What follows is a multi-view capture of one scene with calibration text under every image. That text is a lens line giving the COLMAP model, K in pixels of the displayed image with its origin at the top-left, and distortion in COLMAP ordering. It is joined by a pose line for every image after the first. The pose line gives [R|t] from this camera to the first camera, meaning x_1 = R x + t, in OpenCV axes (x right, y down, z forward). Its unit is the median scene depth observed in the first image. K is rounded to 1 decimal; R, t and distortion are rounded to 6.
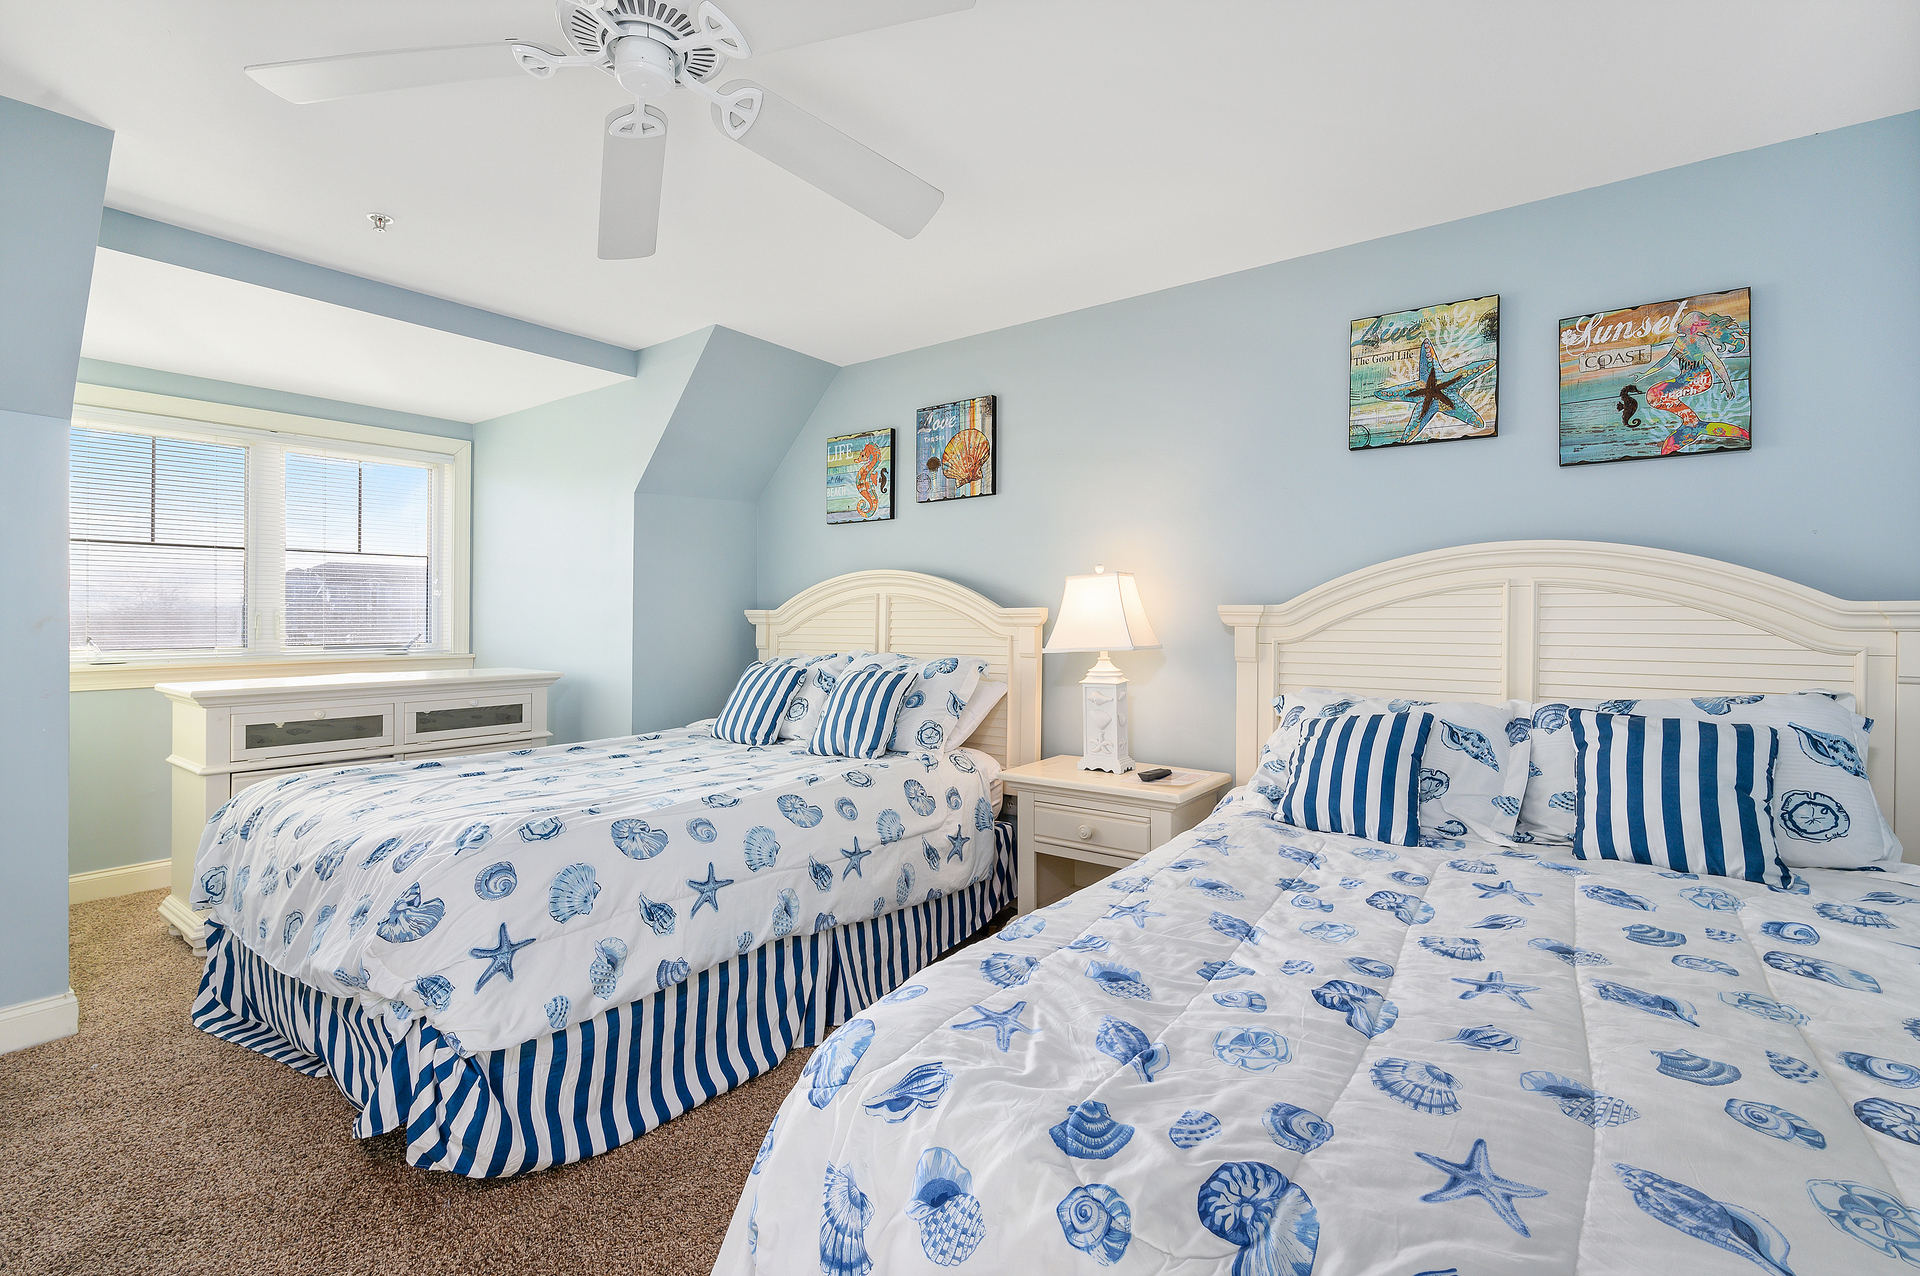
lens RADIAL K [[882.0, 0, 964.5], [0, 882.0, 619.4], [0, 0, 1]] dist [-0.003228, -0.000300]
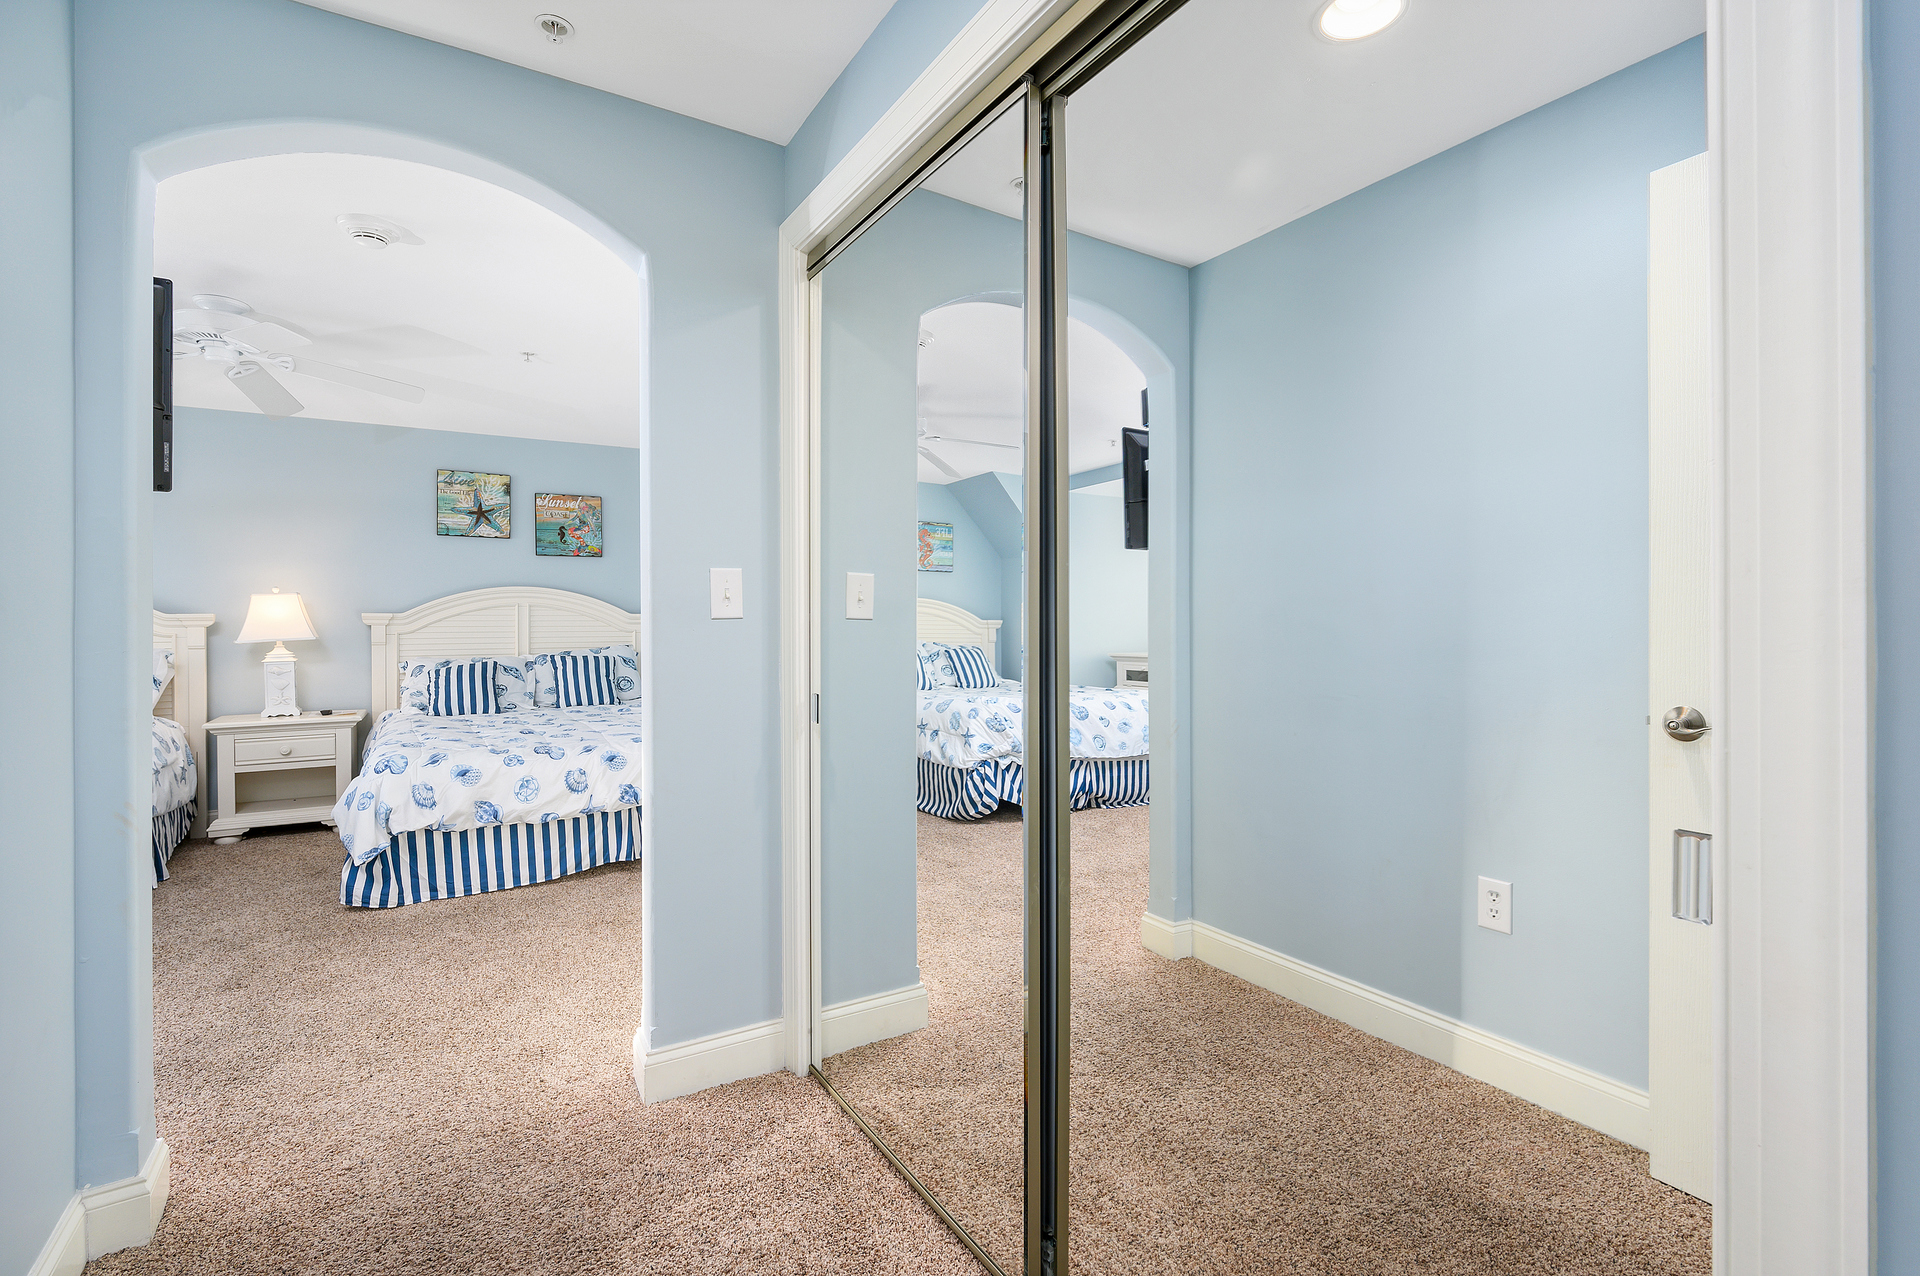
lens RADIAL K [[882.0, 0, 974.1], [0, 882.0, 631.7], [0, 0, 1]] dist [-0.003228, -0.000300]
pose [[0.363511, -0.006221, 0.931569, -1.154803], [0.013129, 0.999913, 0.001554, 0.043053], [-0.931497, 0.011666, 0.363561, -0.994339]]
